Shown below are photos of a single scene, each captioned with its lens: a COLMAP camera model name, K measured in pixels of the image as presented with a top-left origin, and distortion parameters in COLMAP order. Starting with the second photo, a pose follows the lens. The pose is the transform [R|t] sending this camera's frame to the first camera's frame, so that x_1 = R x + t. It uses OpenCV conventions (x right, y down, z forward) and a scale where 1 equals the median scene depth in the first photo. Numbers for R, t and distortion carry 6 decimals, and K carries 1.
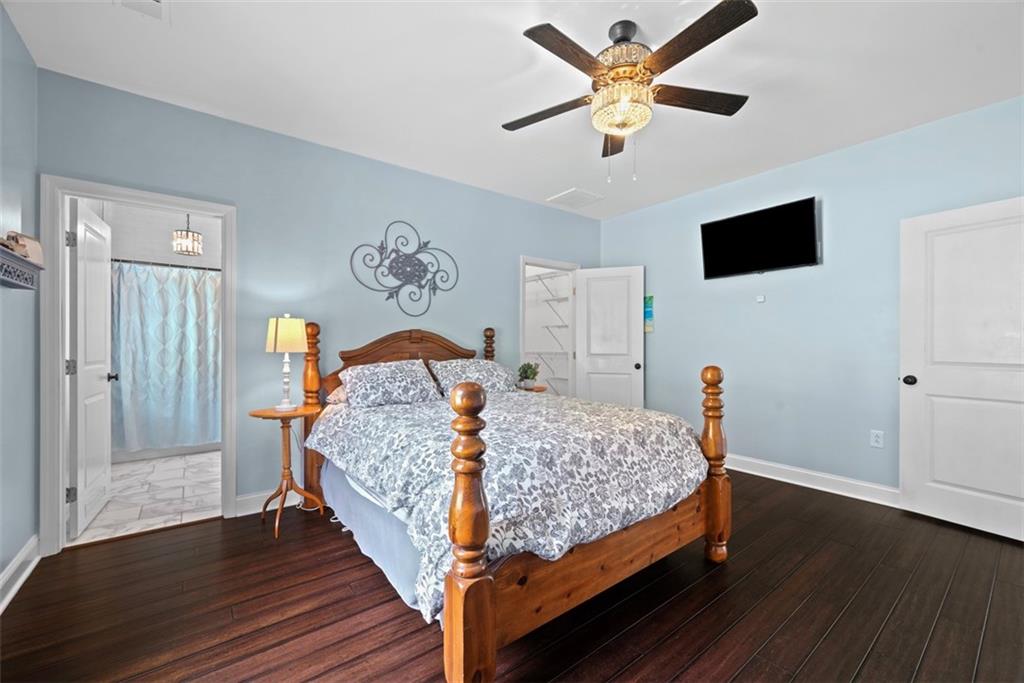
lens RADIAL K [[409.3, 0, 512.0], [0, 409.3, 341.5], [0, 0, 1]] dist [-0.000152, -0.000191]
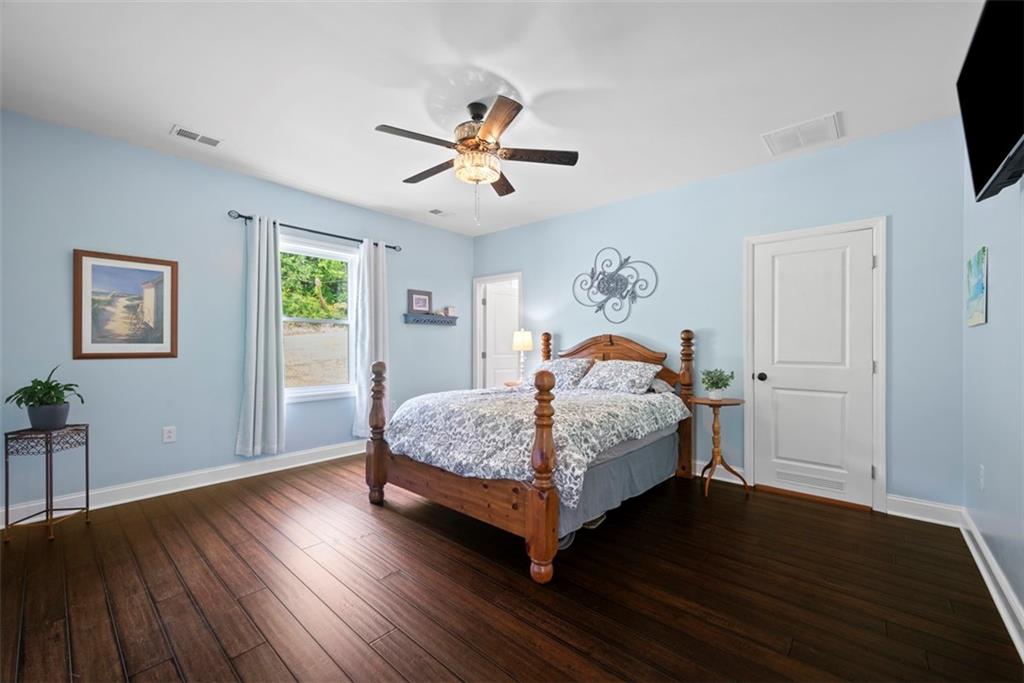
lens RADIAL K [[409.3, 0, 512.0], [0, 409.3, 341.5], [0, 0, 1]] dist [-0.000152, -0.000191]
pose [[0.191251, -0.008679, -0.981503, 1.176924], [0.001162, 0.999962, -0.008615, 0.001325], [0.981541, 0.000507, 0.191254, 0.636022]]
